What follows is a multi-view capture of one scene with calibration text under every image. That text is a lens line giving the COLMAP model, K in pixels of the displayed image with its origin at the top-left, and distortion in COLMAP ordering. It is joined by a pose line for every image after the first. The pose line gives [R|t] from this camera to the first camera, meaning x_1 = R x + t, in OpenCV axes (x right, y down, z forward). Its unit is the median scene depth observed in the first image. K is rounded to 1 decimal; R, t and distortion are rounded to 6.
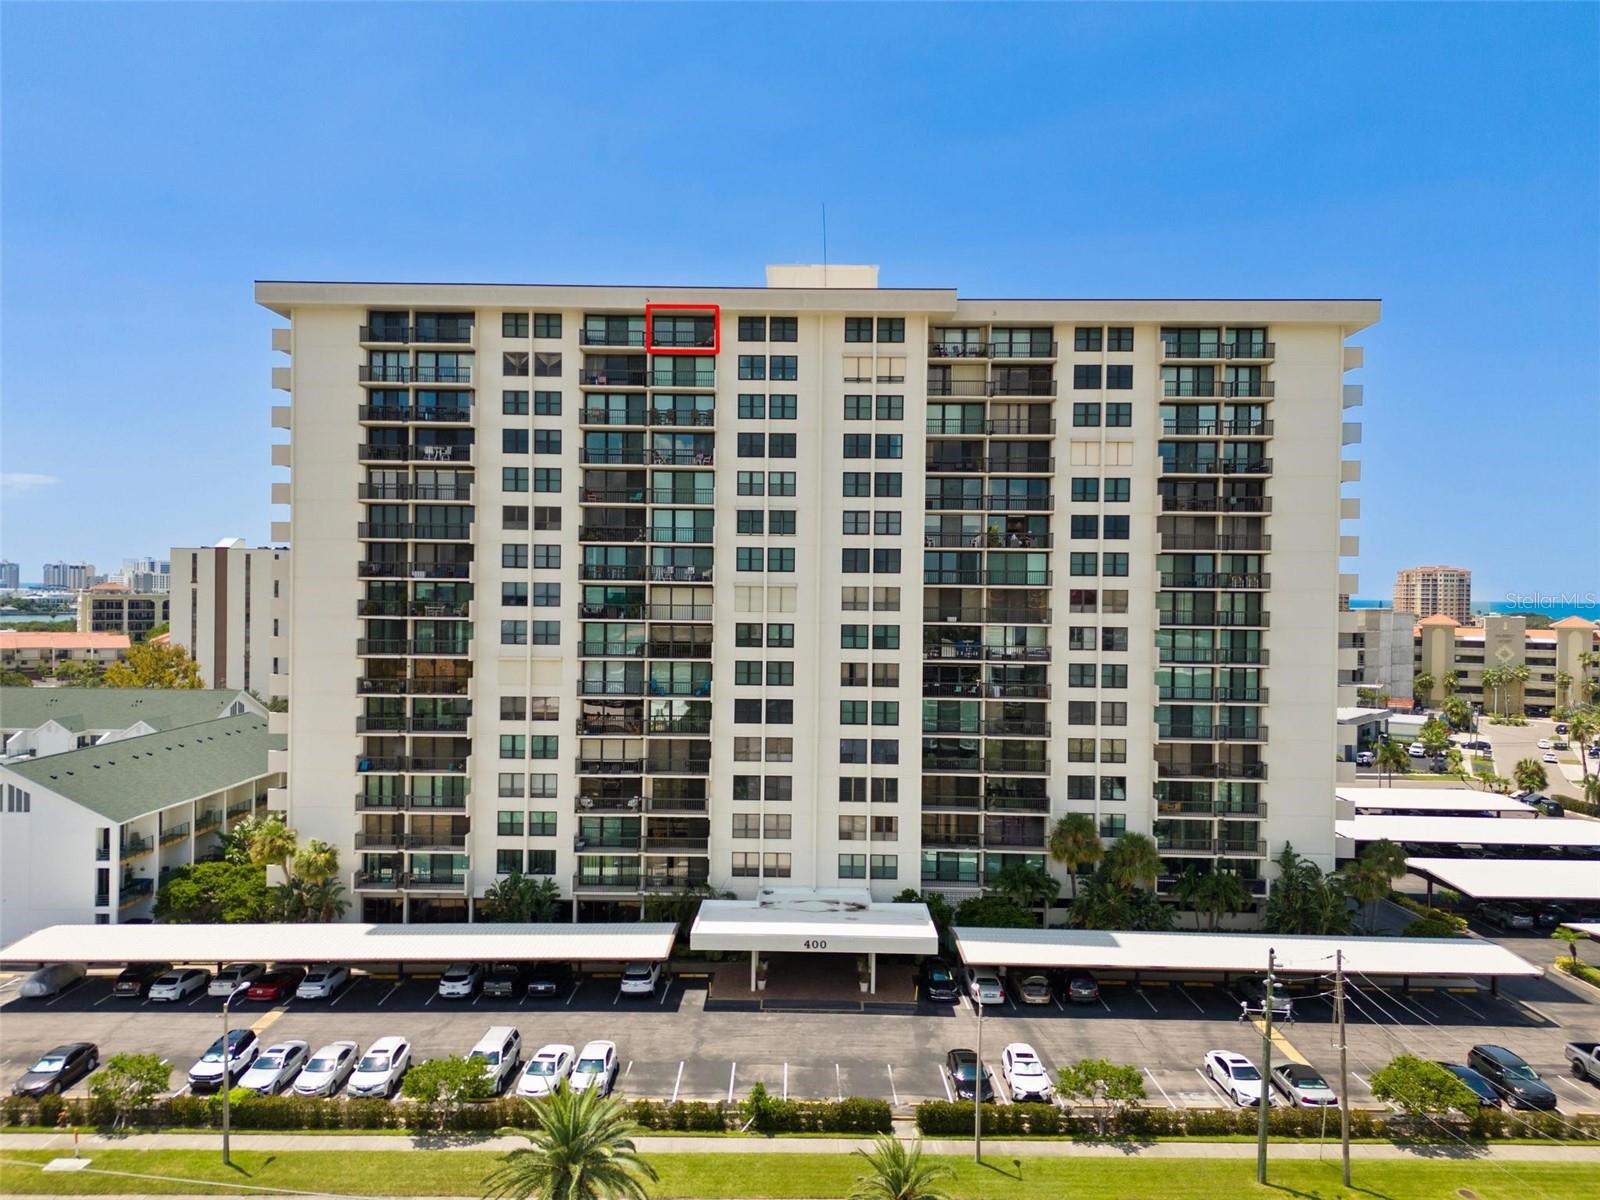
lens RADIAL K [[1168.6, 0, 797.6], [0, 1168.6, 597.6], [0, 0, 1]] dist [0.059607, -0.048862]
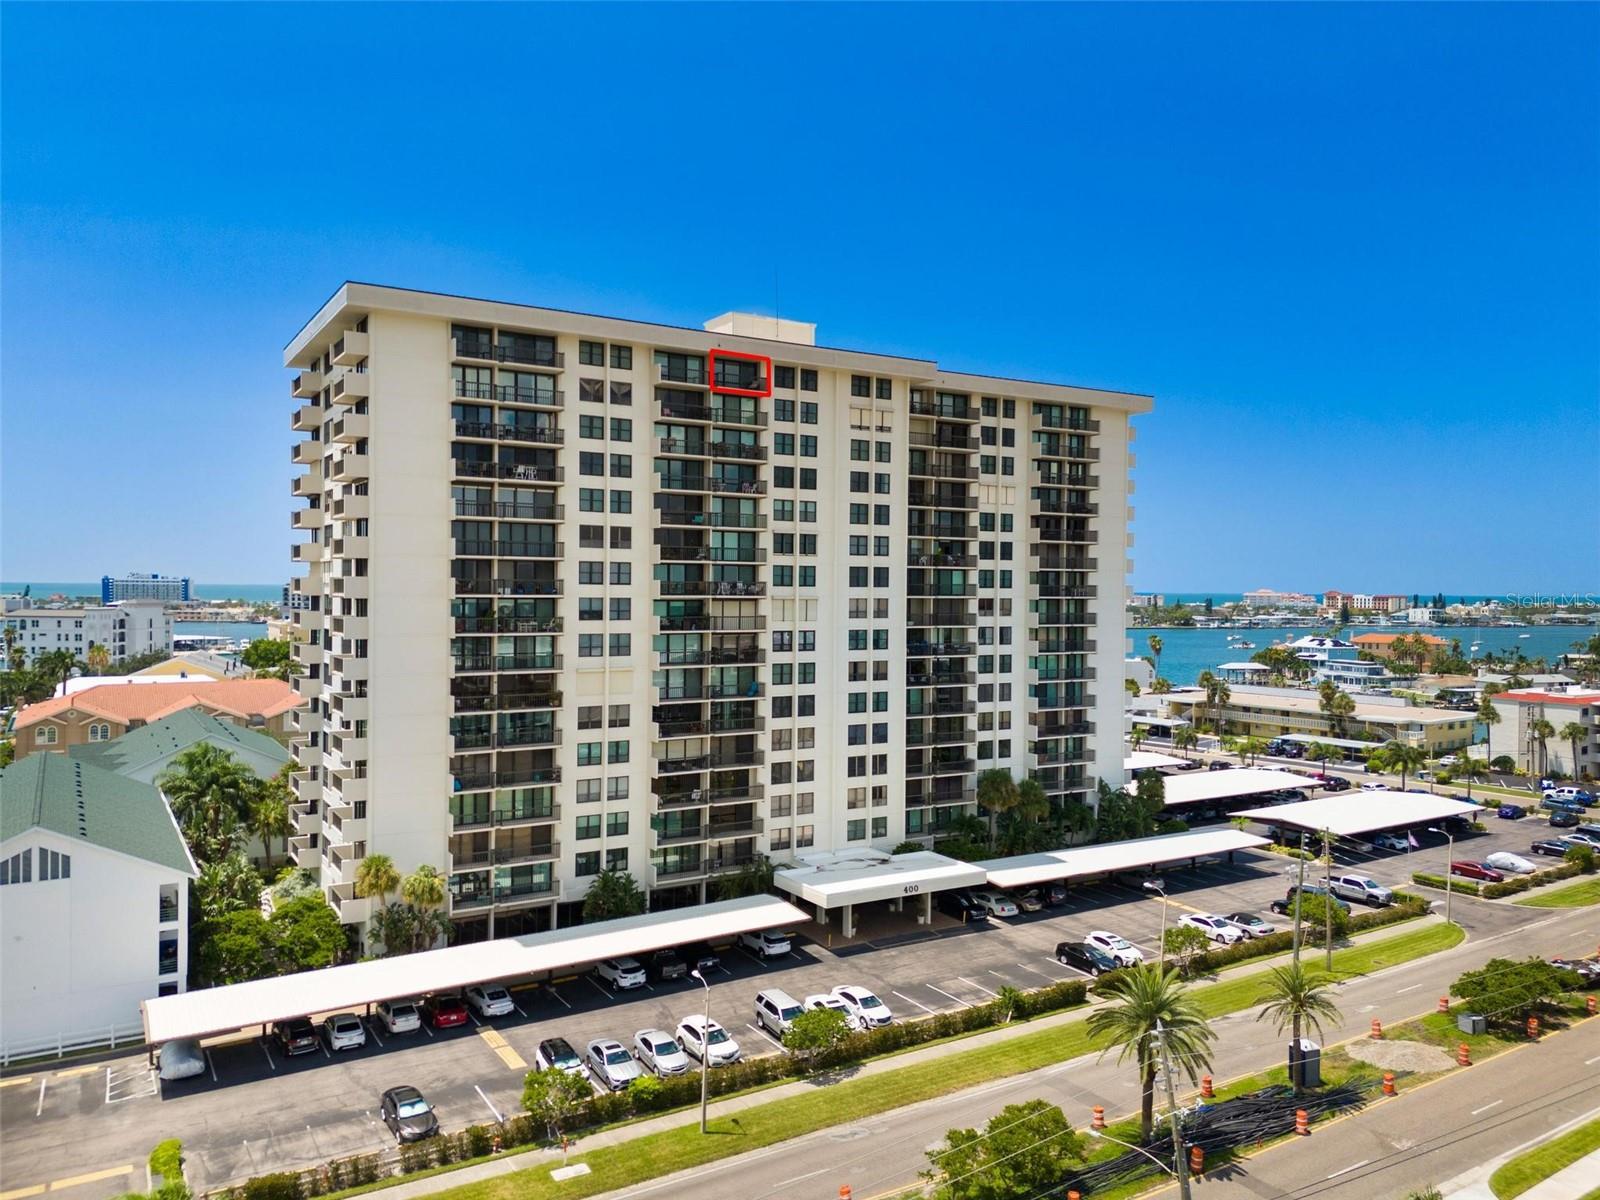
lens RADIAL K [[1168.6, 0, 796.1], [0, 1168.6, 592.2], [0, 0, 1]] dist [0.059607, -0.048862]
pose [[0.844777, -0.007900, 0.535061, -0.650456], [0.004971, 0.999964, 0.006916, -0.024552], [-0.535096, -0.003182, 0.844785, 0.014476]]
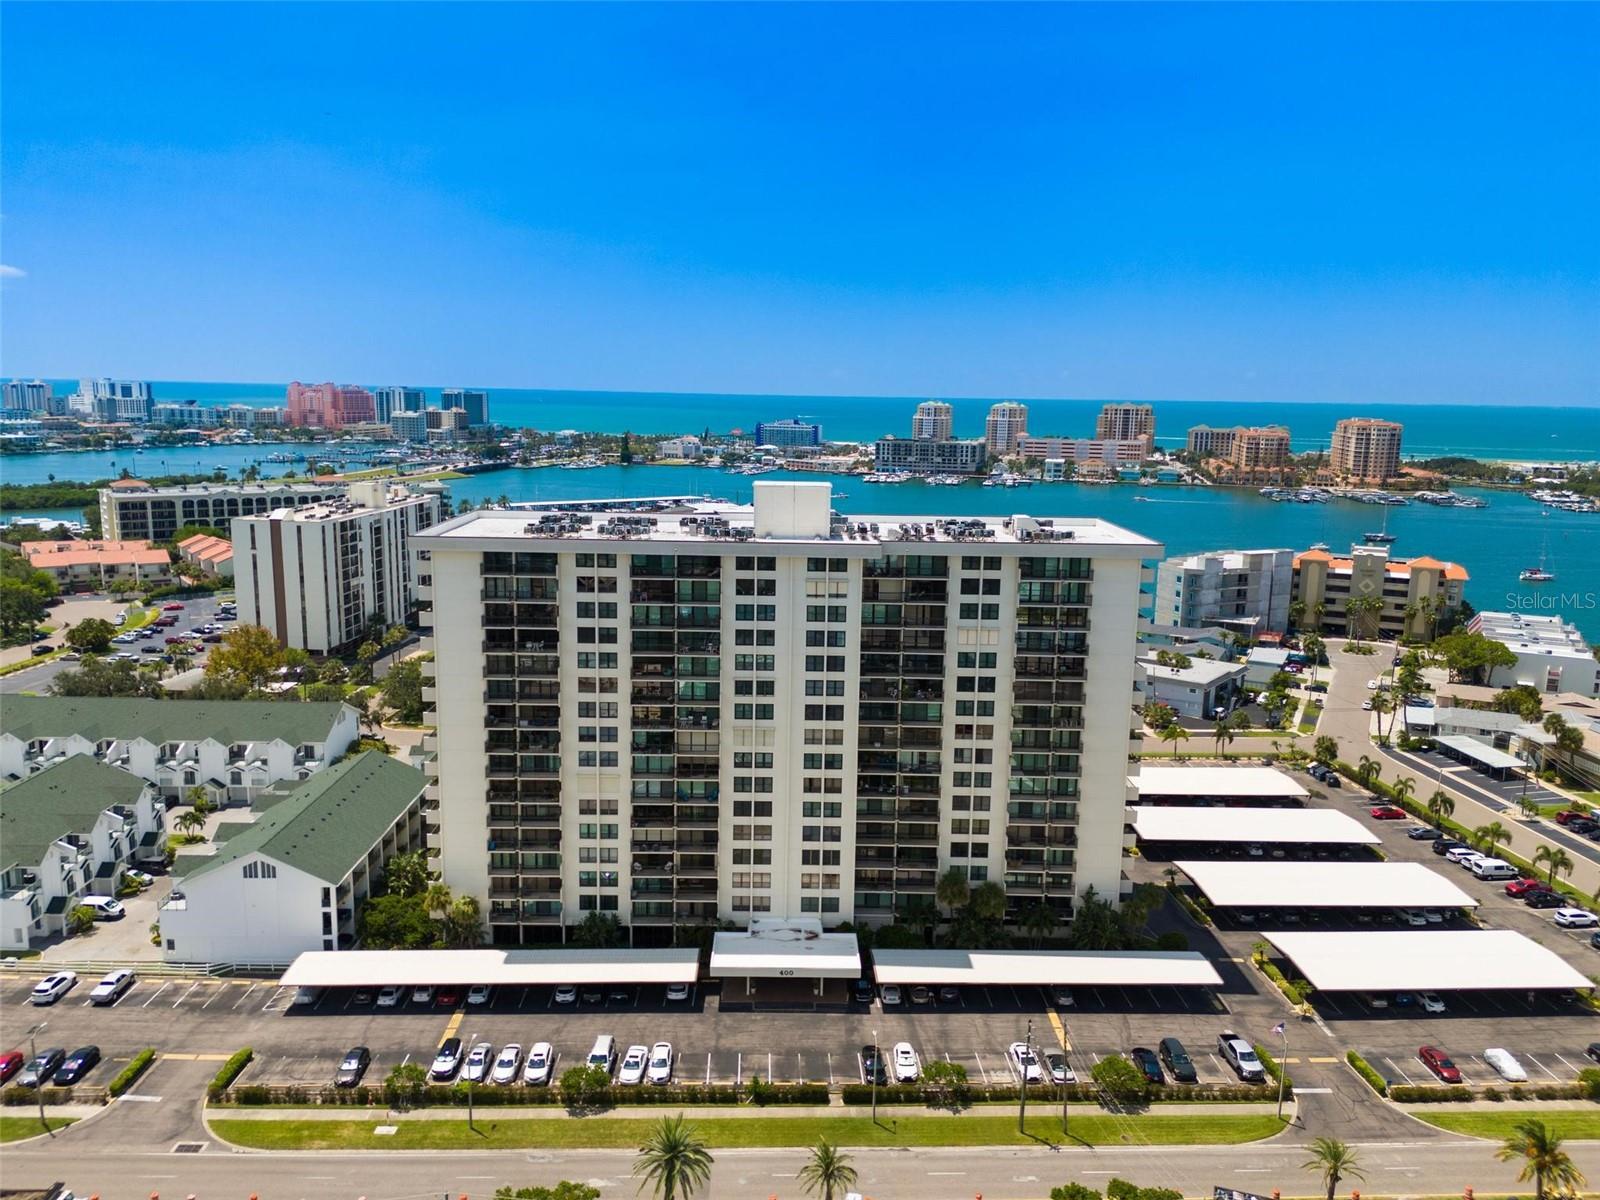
lens RADIAL K [[1168.6, 0, 798.1], [0, 1168.6, 584.5], [0, 0, 1]] dist [0.059607, -0.048862]
pose [[0.999553, 0.000840, 0.029894, -0.015829], [-0.005462, 0.987917, 0.154886, -0.430122], [-0.029402, -0.154980, 0.987480, -0.468721]]
